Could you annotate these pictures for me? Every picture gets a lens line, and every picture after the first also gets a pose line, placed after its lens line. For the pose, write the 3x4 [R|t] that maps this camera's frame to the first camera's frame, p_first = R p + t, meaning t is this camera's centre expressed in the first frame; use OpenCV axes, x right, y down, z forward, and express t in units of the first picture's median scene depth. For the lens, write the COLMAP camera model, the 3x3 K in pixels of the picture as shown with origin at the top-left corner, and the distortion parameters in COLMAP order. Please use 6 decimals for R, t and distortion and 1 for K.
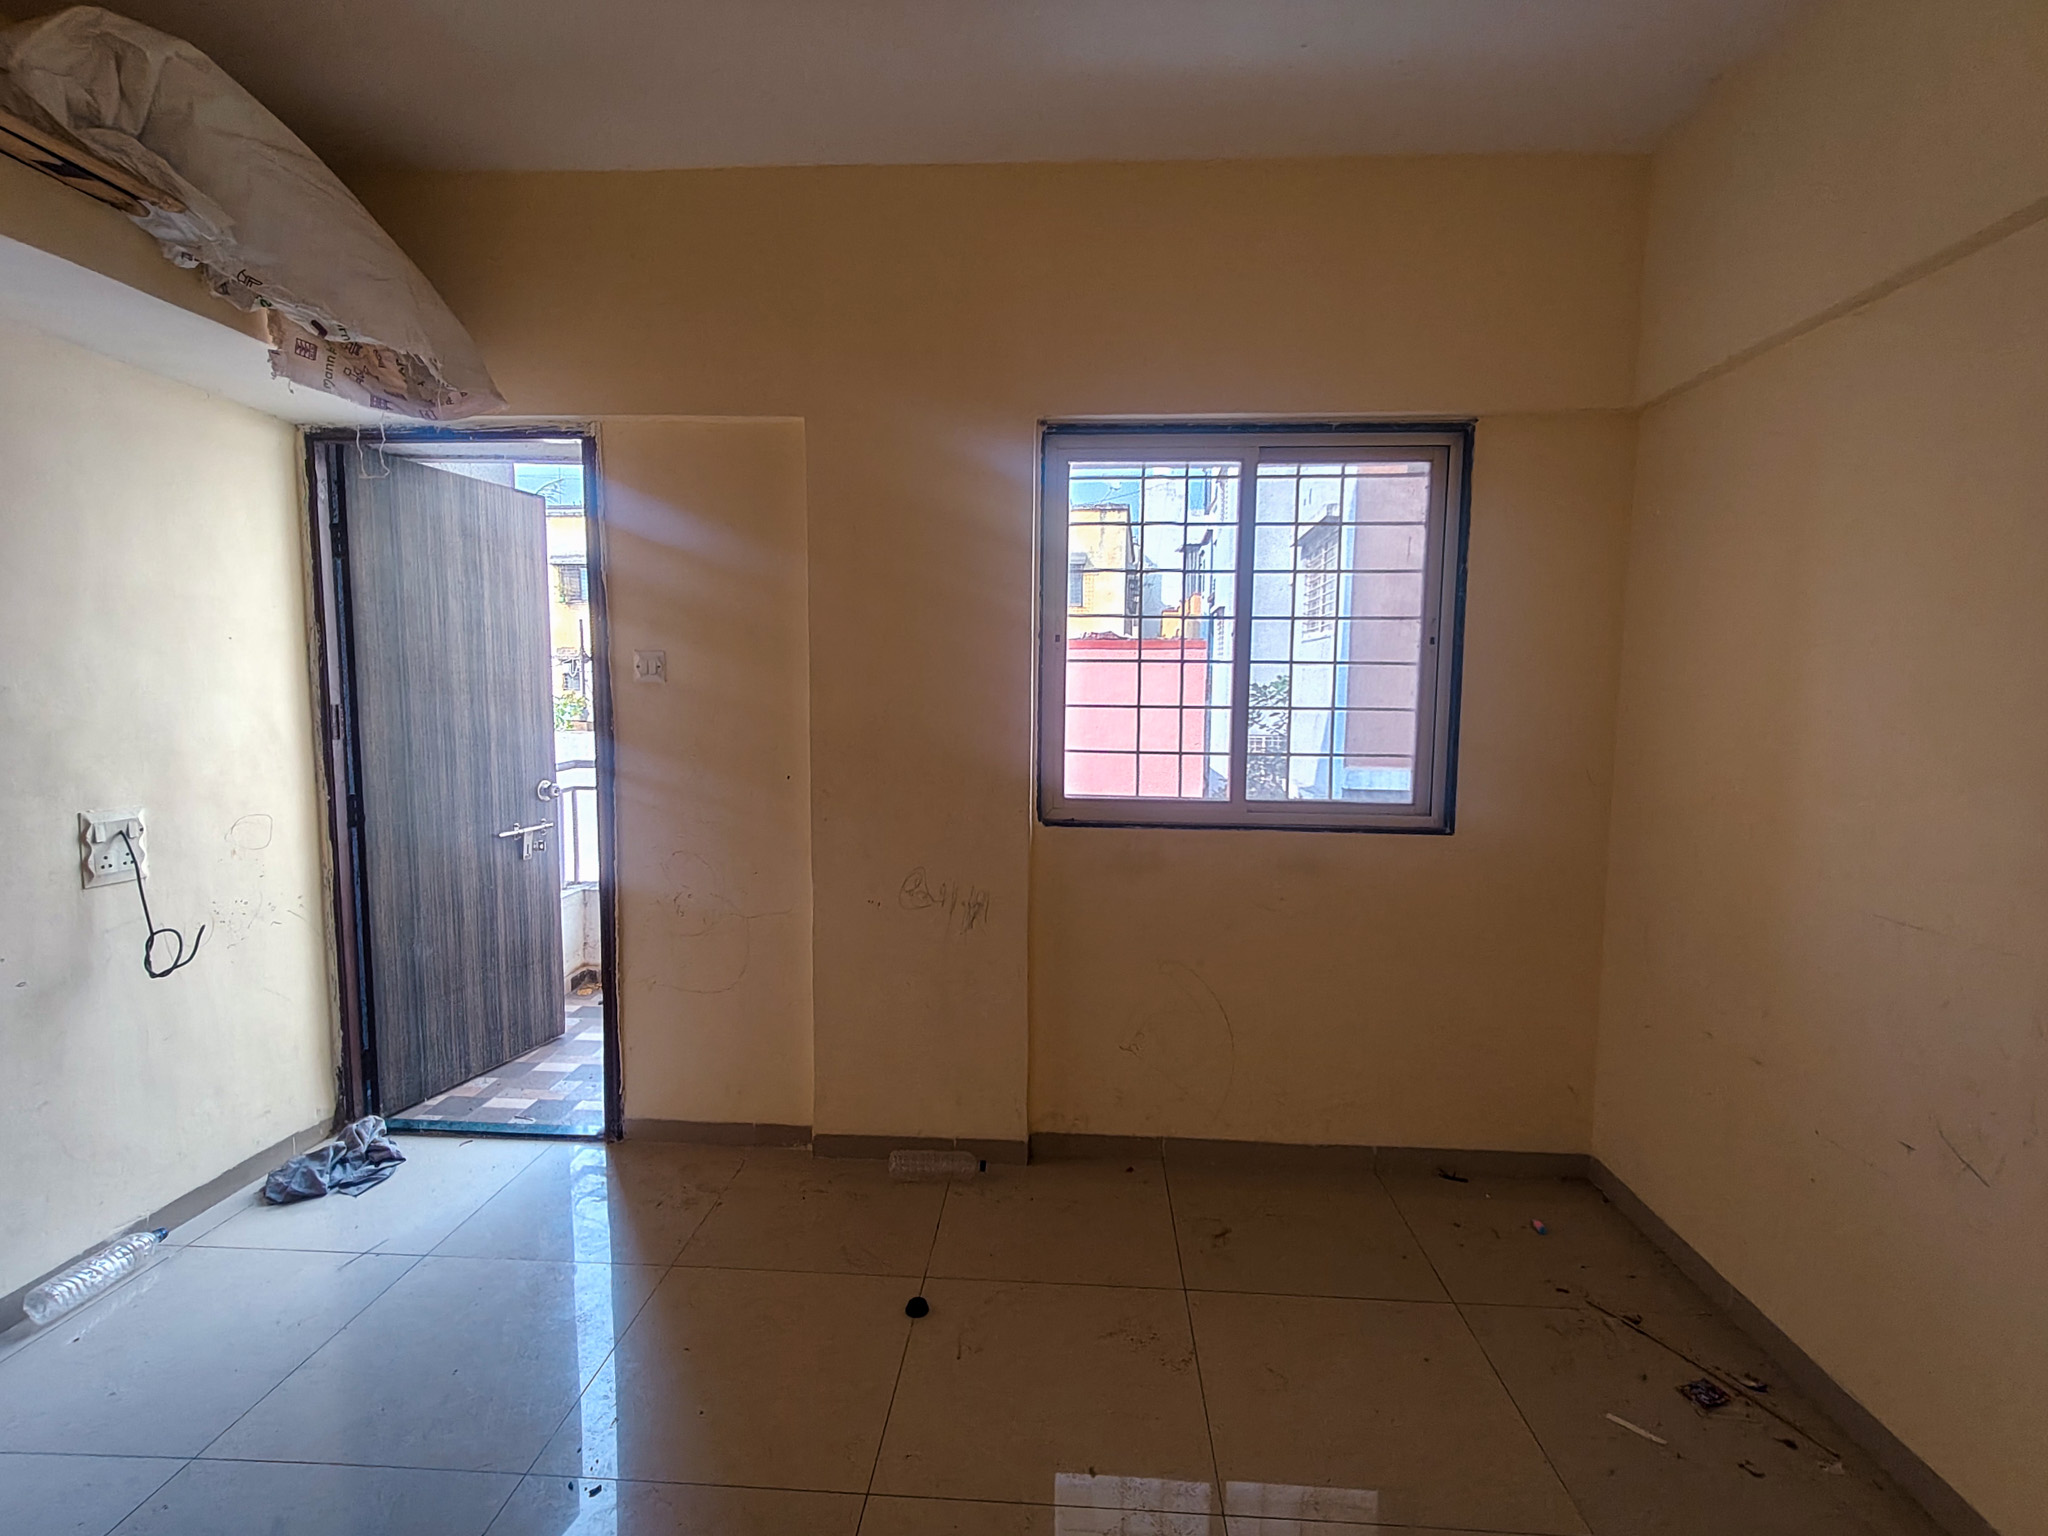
lens RADIAL K [[959.9, 0, 1016.1], [0, 959.9, 775.3], [0, 0, 1]] dist [0.008619, -0.005049]
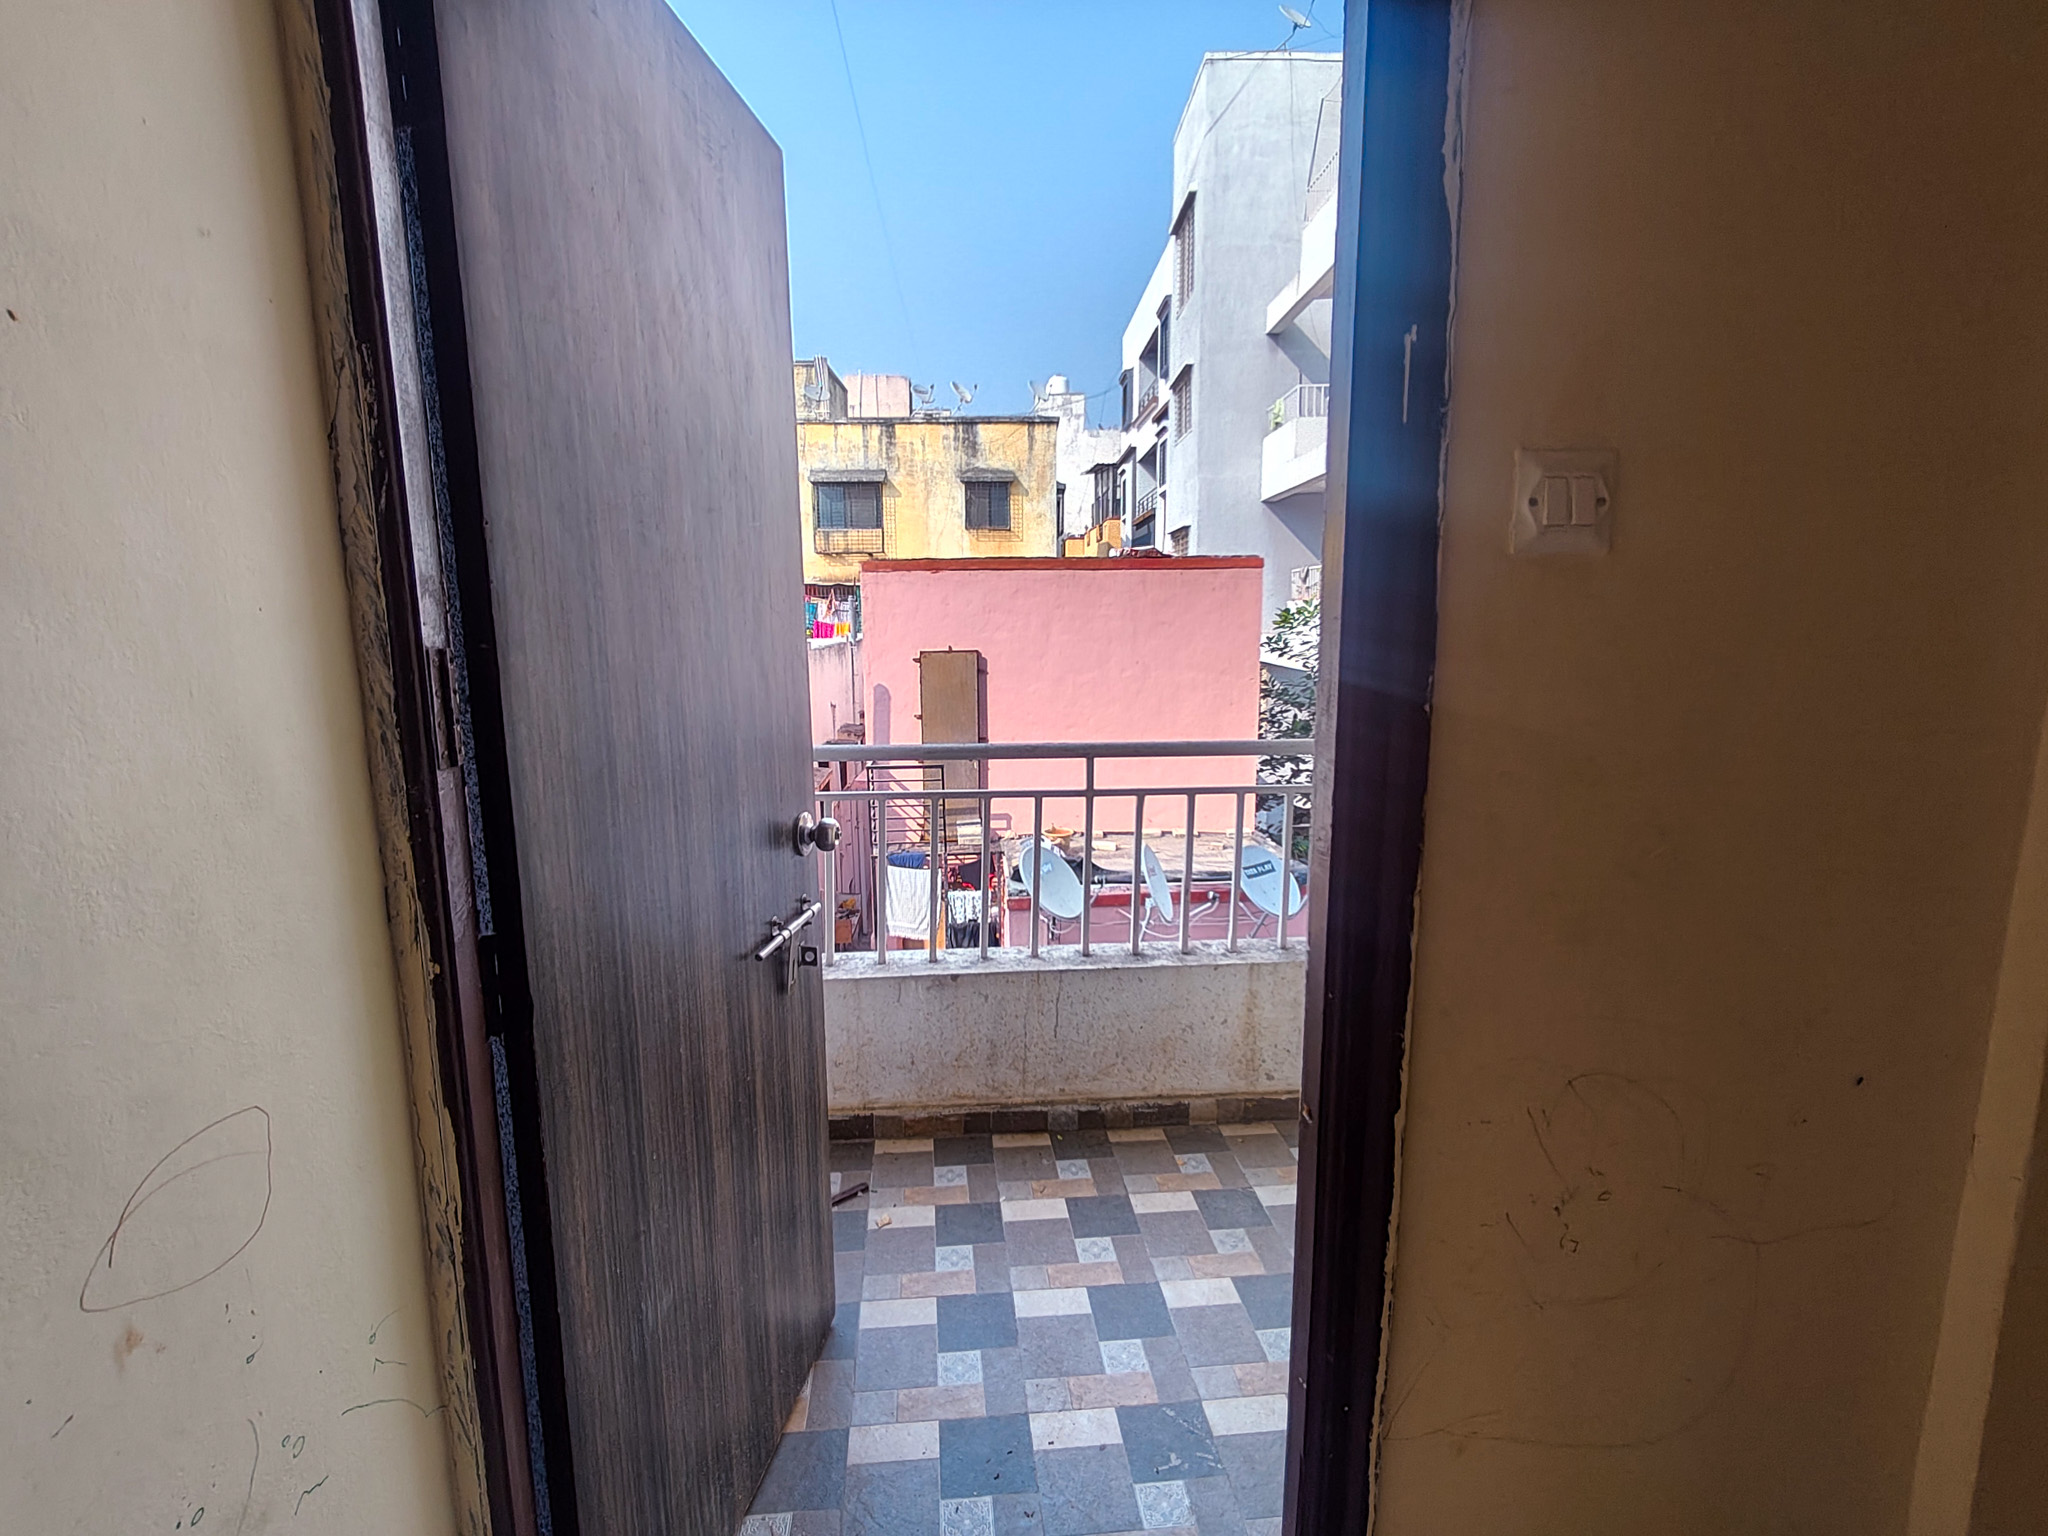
lens RADIAL K [[956.3, 0, 1020.6], [0, 956.3, 777.6], [0, 0, 1]] dist [0.002632, 0.000115]
pose [[0.989560, -0.032281, 0.140461, -0.560228], [0.021939, 0.996975, 0.074566, -0.050973], [-0.142443, -0.070706, 0.987274, 0.671880]]
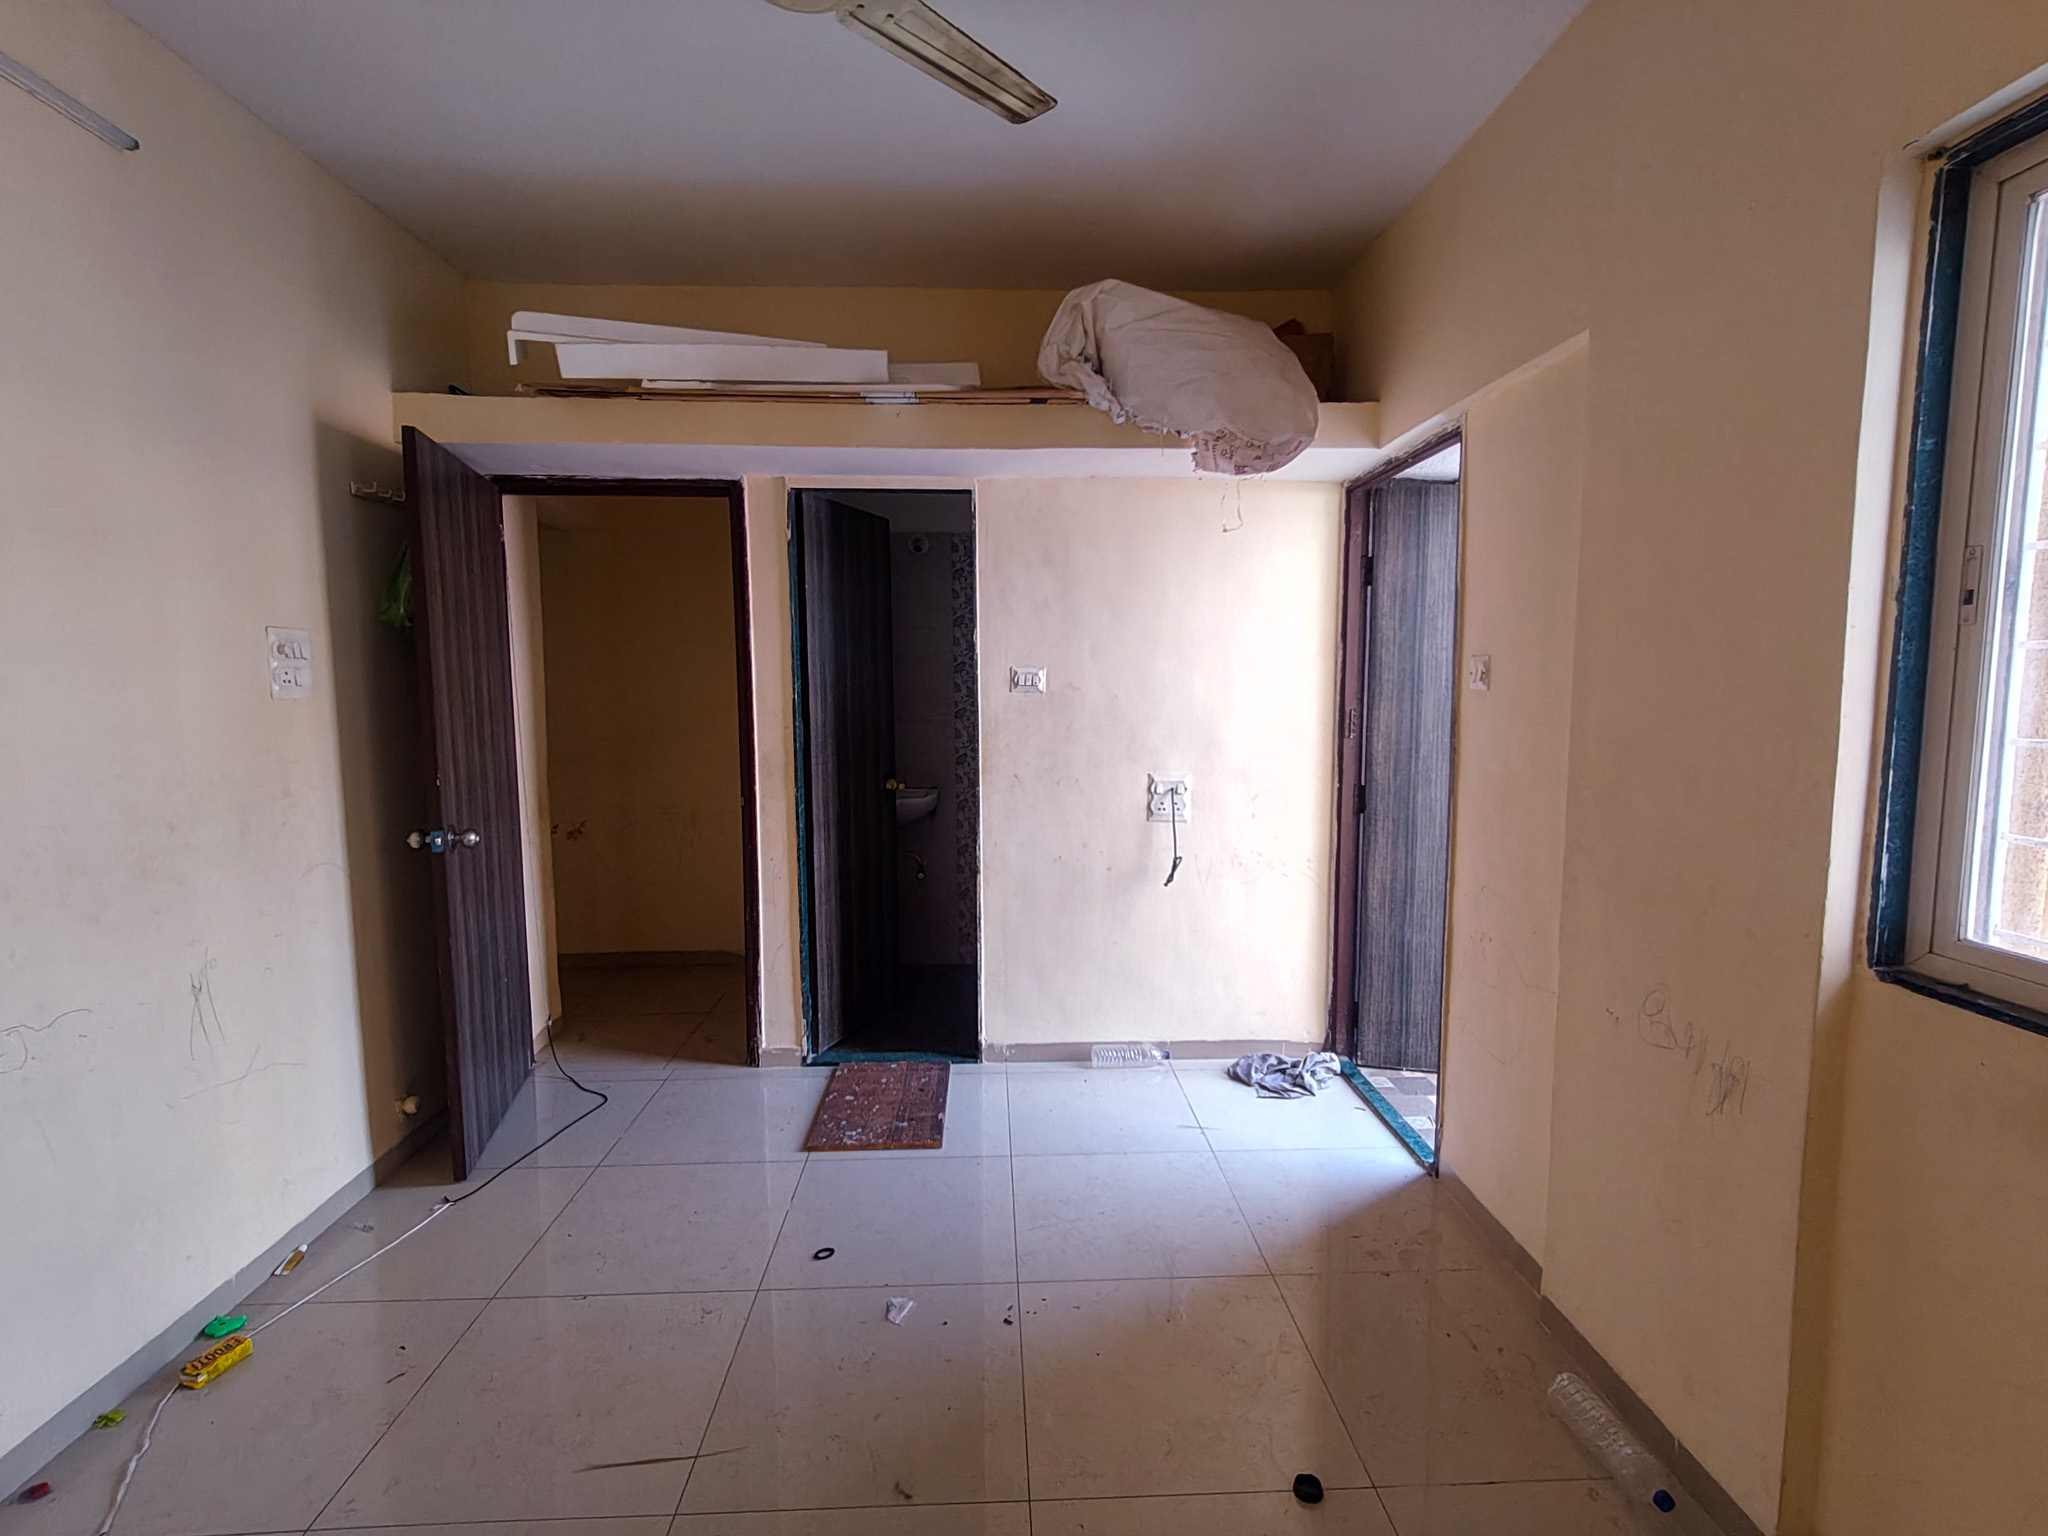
lens RADIAL K [[967.1, 0, 1025.0], [0, 967.1, 776.5], [0, 0, 1]] dist [0.015312, -0.005654]
pose [[0.102790, 0.091376, -0.990497, 0.445305], [-0.089984, 0.992543, 0.082226, -0.051417], [0.990625, 0.080677, 0.110246, 0.457837]]
